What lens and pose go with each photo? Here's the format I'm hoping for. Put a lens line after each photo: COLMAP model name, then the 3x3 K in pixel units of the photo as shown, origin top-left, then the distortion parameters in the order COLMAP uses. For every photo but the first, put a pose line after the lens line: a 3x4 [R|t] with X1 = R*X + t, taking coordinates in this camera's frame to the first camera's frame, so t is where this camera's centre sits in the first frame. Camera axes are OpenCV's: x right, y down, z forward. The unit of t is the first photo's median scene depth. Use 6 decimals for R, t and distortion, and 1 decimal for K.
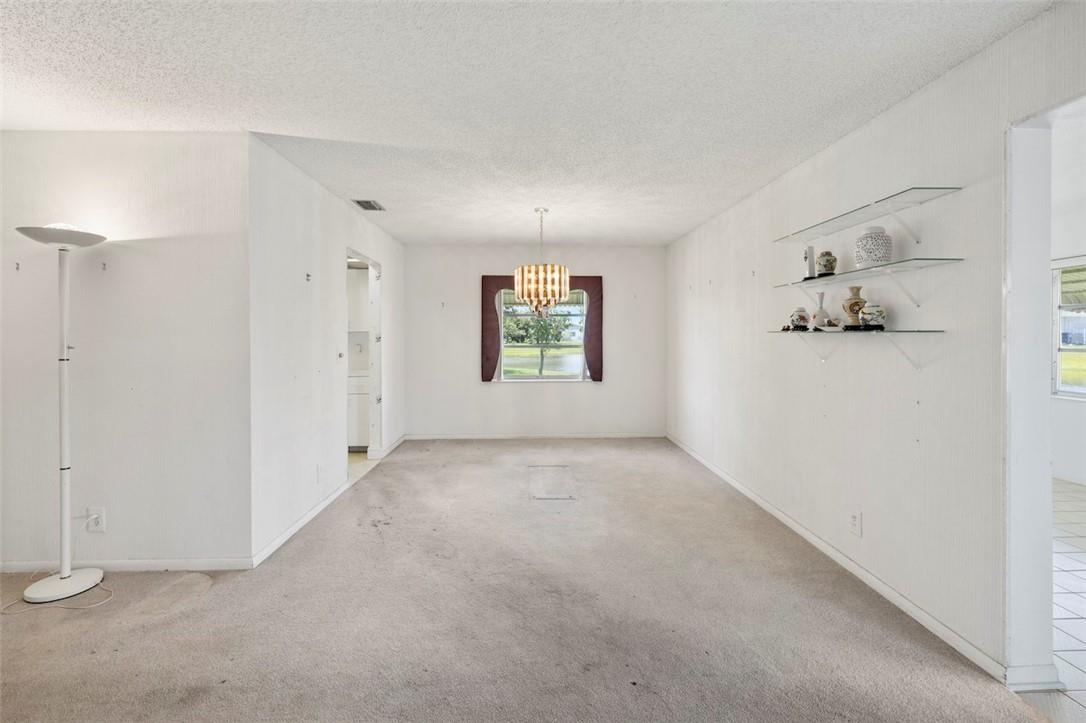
lens RADIAL K [[455.7, 0, 529.3], [0, 455.7, 337.7], [0, 0, 1]] dist [-0.000907, 0.000110]
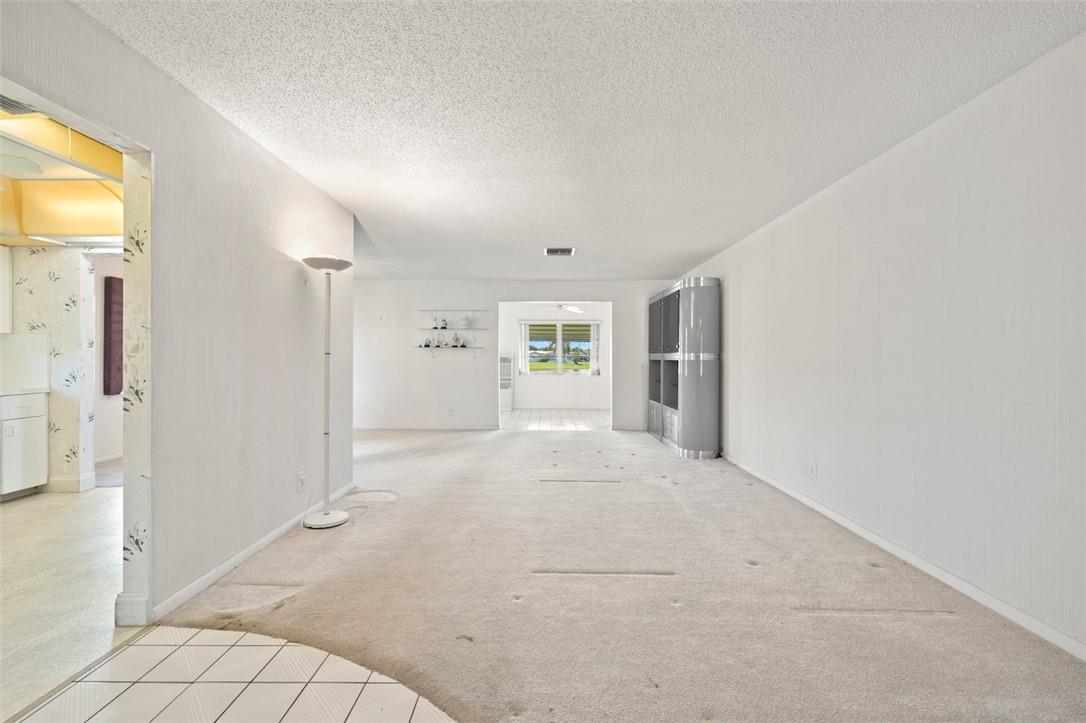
lens RADIAL K [[455.7, 0, 544.0], [0, 455.7, 358.1], [0, 0, 1]] dist [-0.000907, 0.000110]
pose [[0.036489, 0.002141, 0.999332, -2.138643], [0.001143, 0.999997, -0.002184, 0.058229], [-0.999333, 0.001222, 0.036486, 0.270235]]
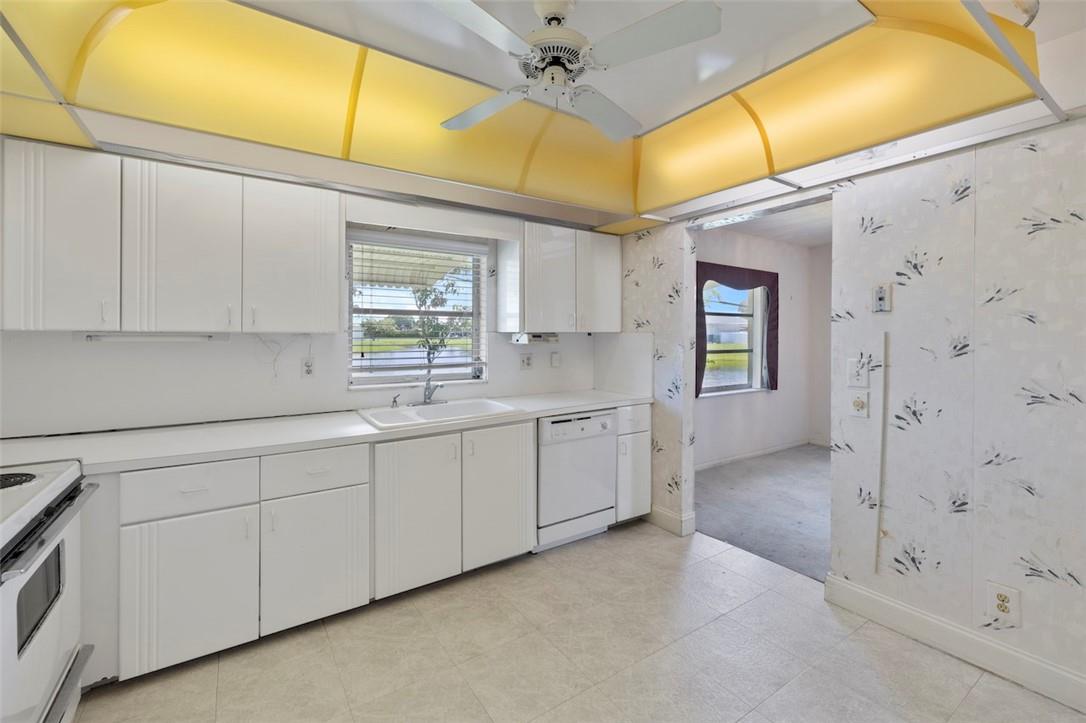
lens RADIAL K [[455.7, 0, 531.7], [0, 455.7, 335.5], [0, 0, 1]] dist [-0.000907, 0.000110]
pose [[0.856363, 0.007597, 0.516318, -1.620535], [-0.008195, 0.999966, -0.001121, -0.015250], [-0.516309, -0.003272, 0.856396, 1.070004]]
